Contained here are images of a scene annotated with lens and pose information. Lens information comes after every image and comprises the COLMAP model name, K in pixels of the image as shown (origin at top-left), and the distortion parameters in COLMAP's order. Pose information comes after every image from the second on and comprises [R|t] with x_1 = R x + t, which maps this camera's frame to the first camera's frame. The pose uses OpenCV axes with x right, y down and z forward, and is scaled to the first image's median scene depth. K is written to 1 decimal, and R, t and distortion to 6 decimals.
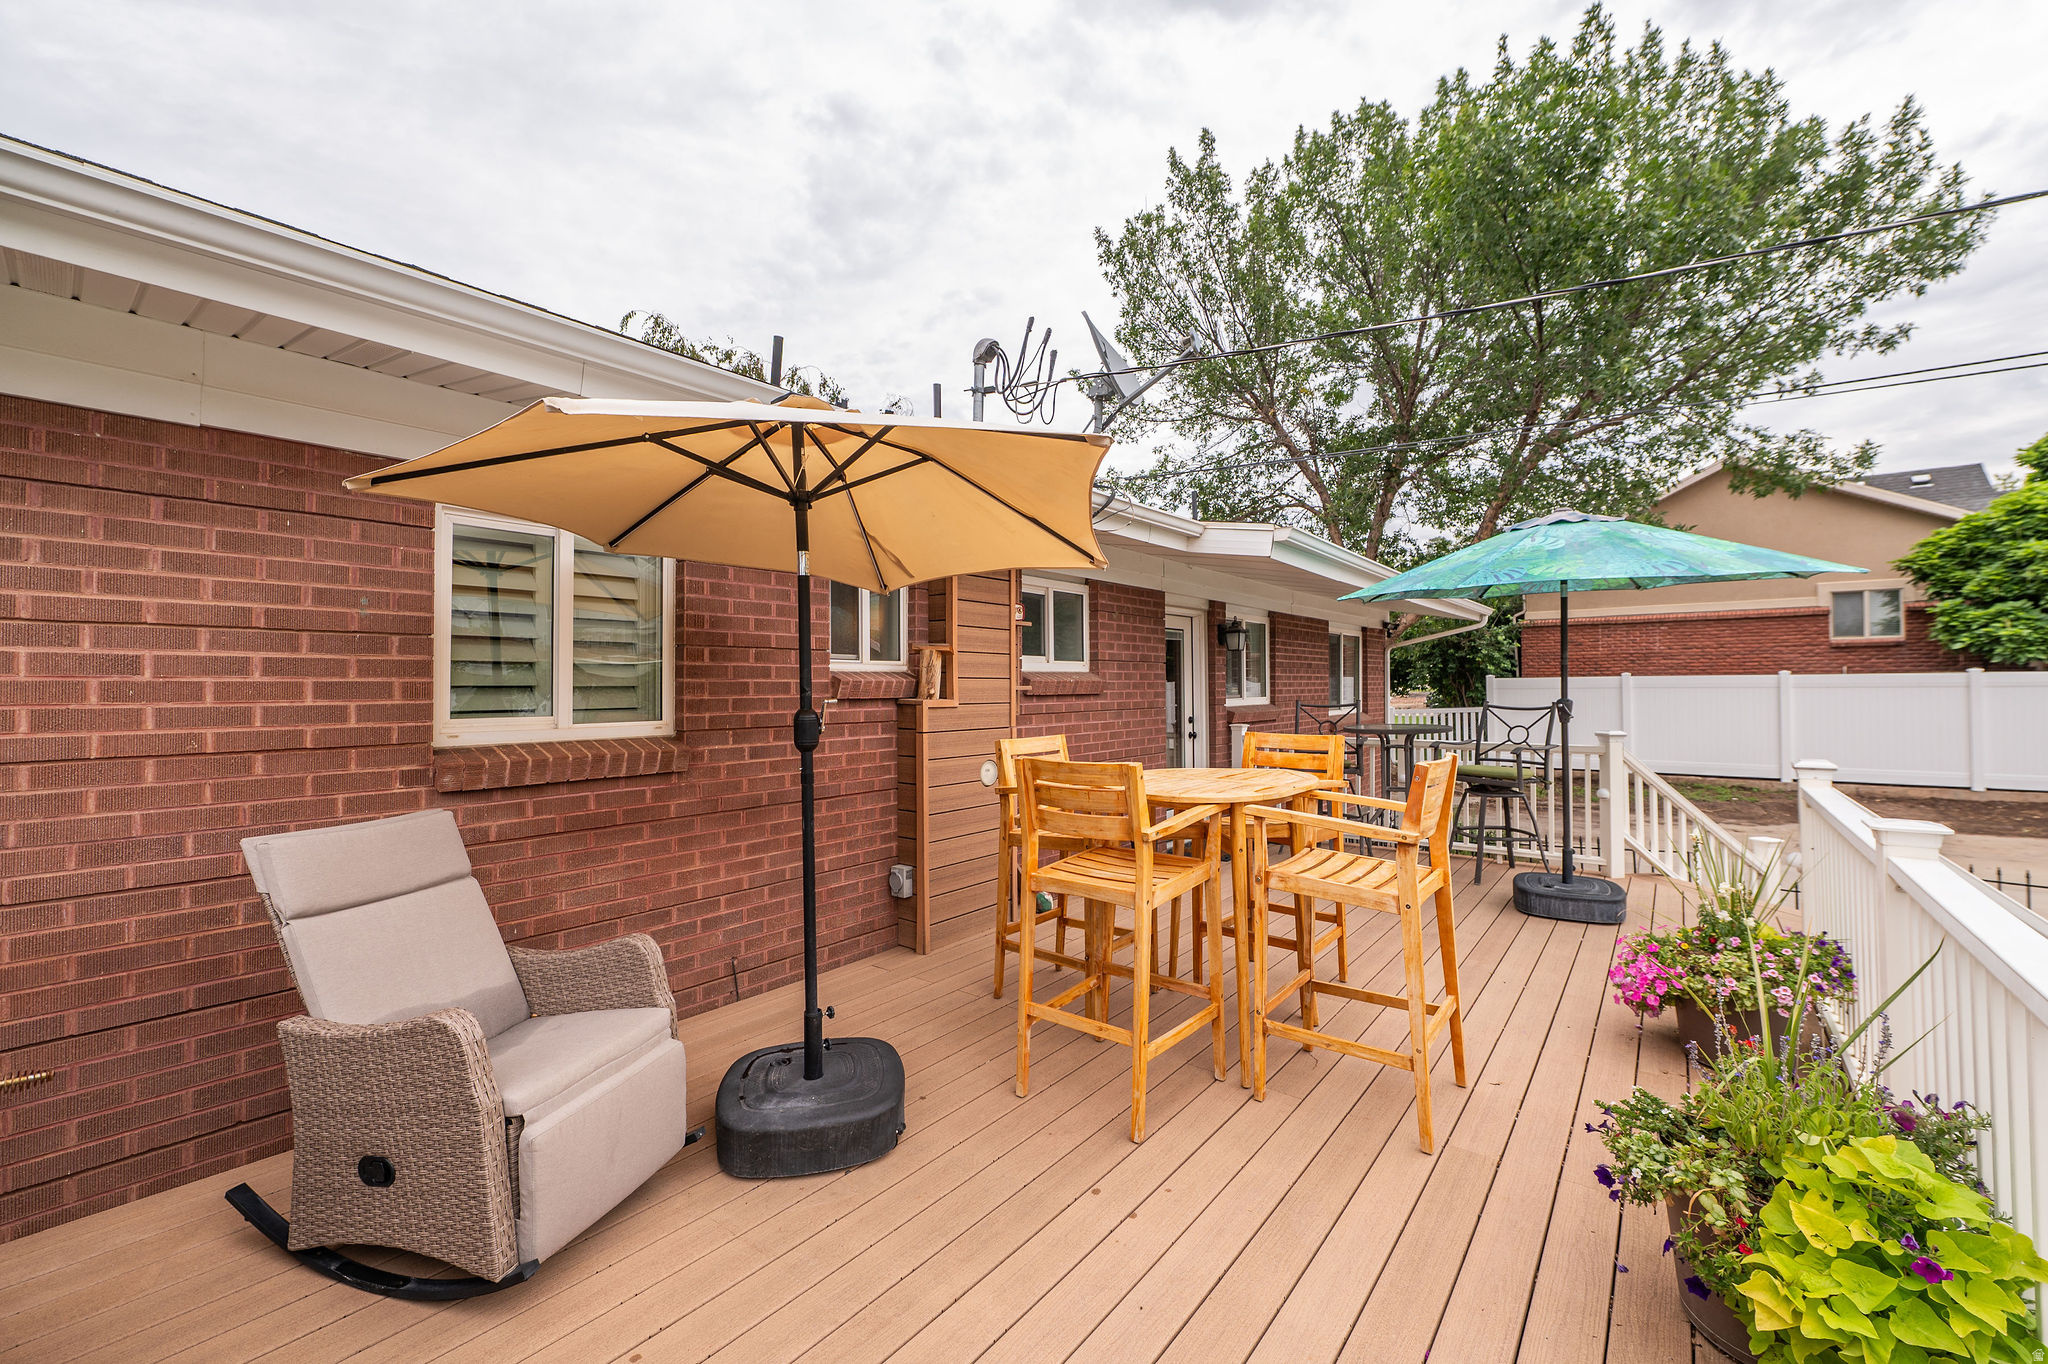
lens RADIAL K [[814.6, 0, 1025.1], [0, 814.6, 672.8], [0, 0, 1]] dist [-0.006242, -0.000747]
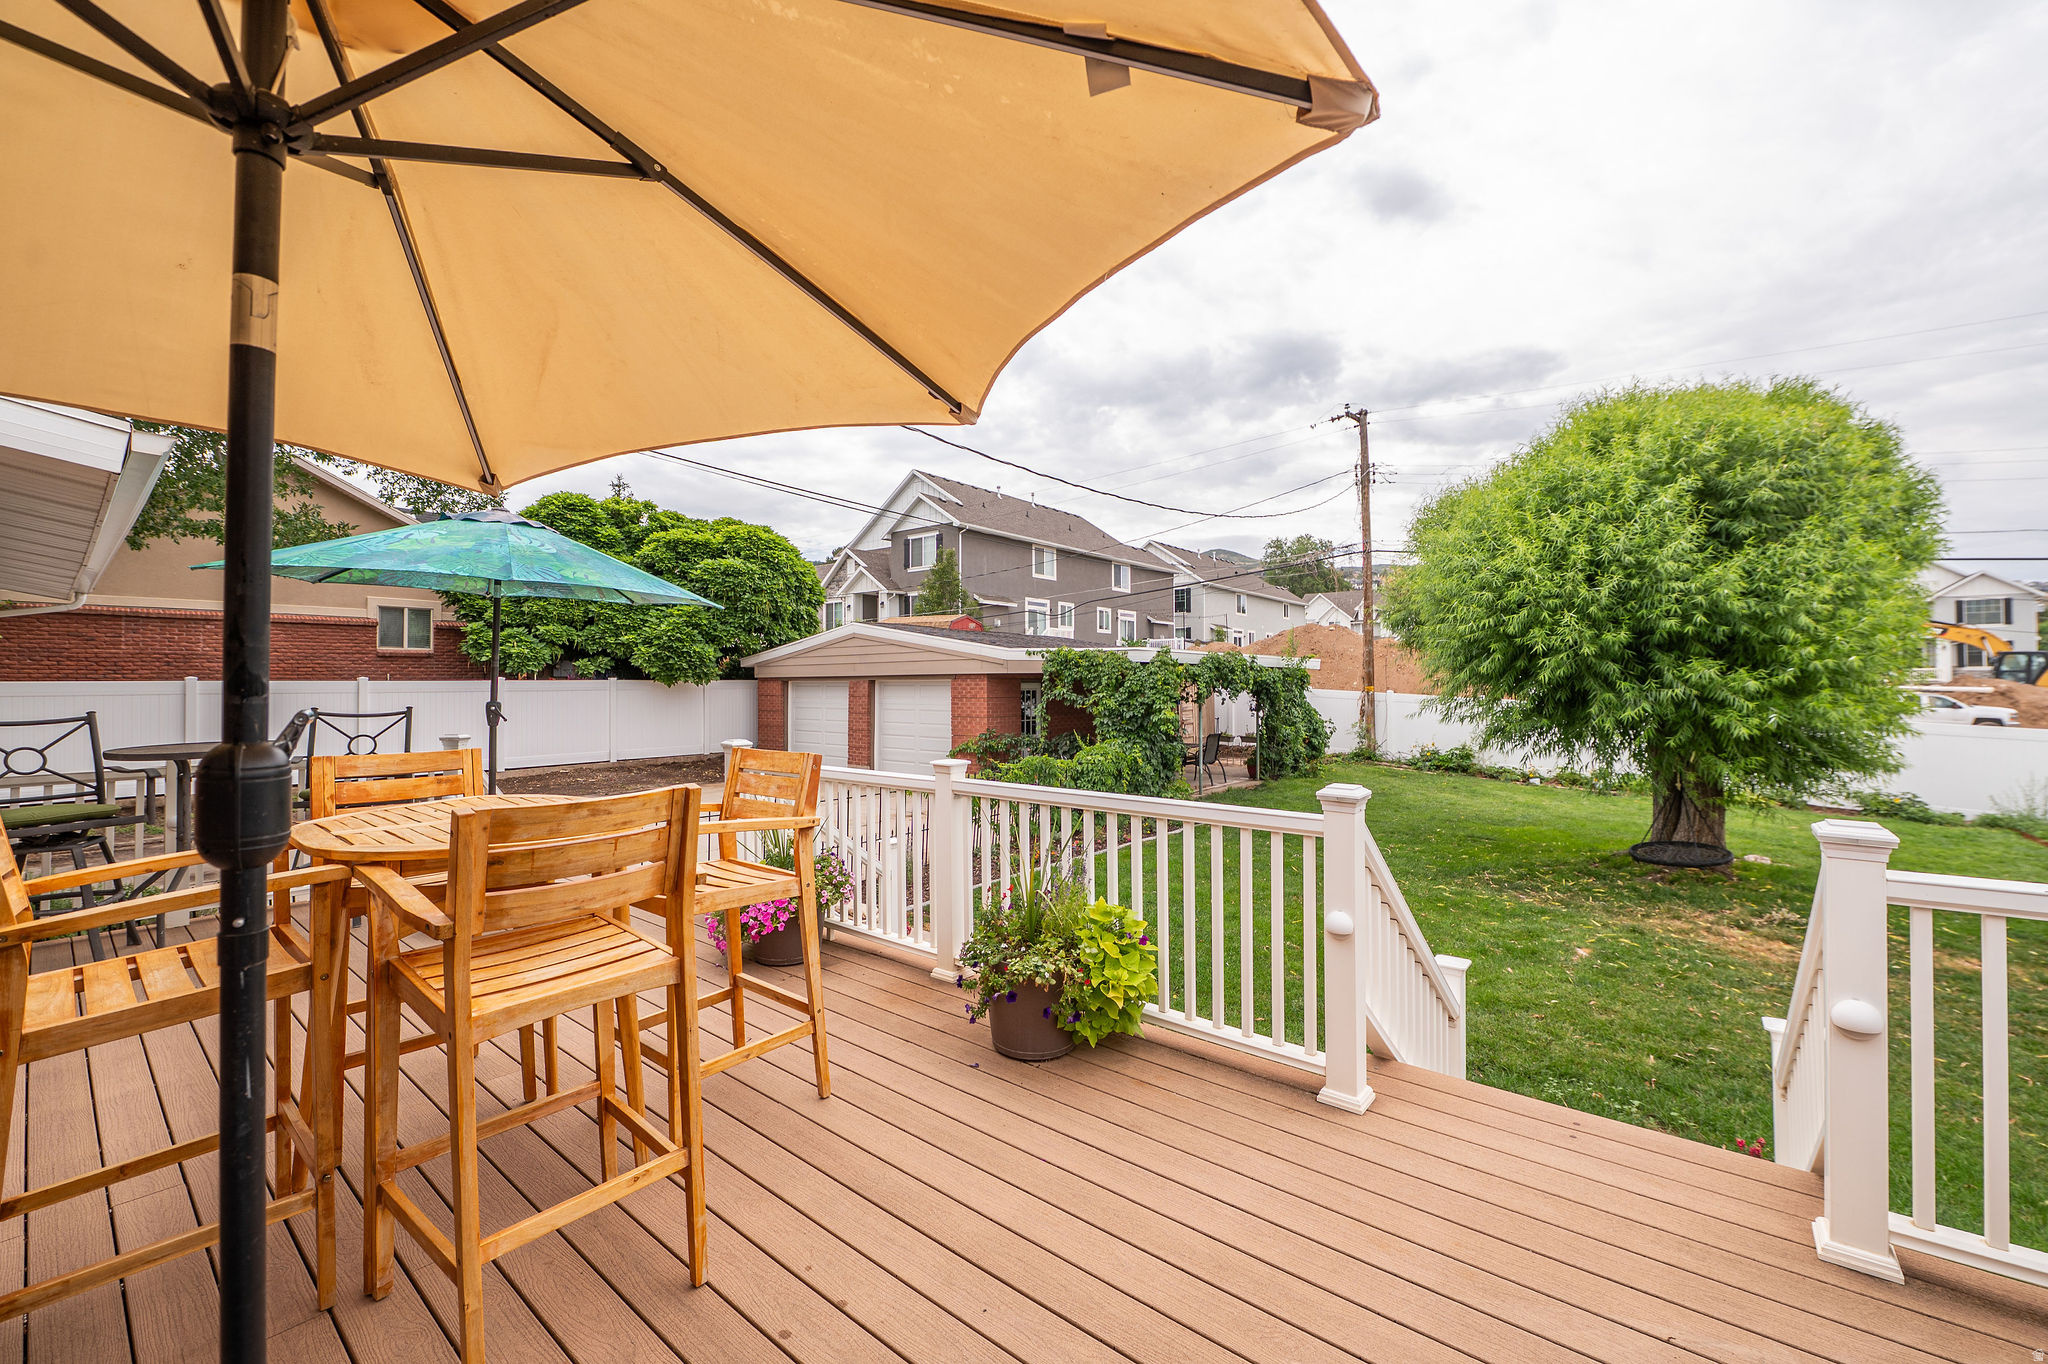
lens RADIAL K [[814.6, 0, 1025.4], [0, 814.6, 673.0], [0, 0, 1]] dist [-0.006242, -0.000747]
pose [[0.004469, 0.018685, 0.999815, -0.116201], [-0.010109, 0.999775, -0.018639, 0.003614], [-0.999939, -0.010024, 0.004657, 0.130268]]
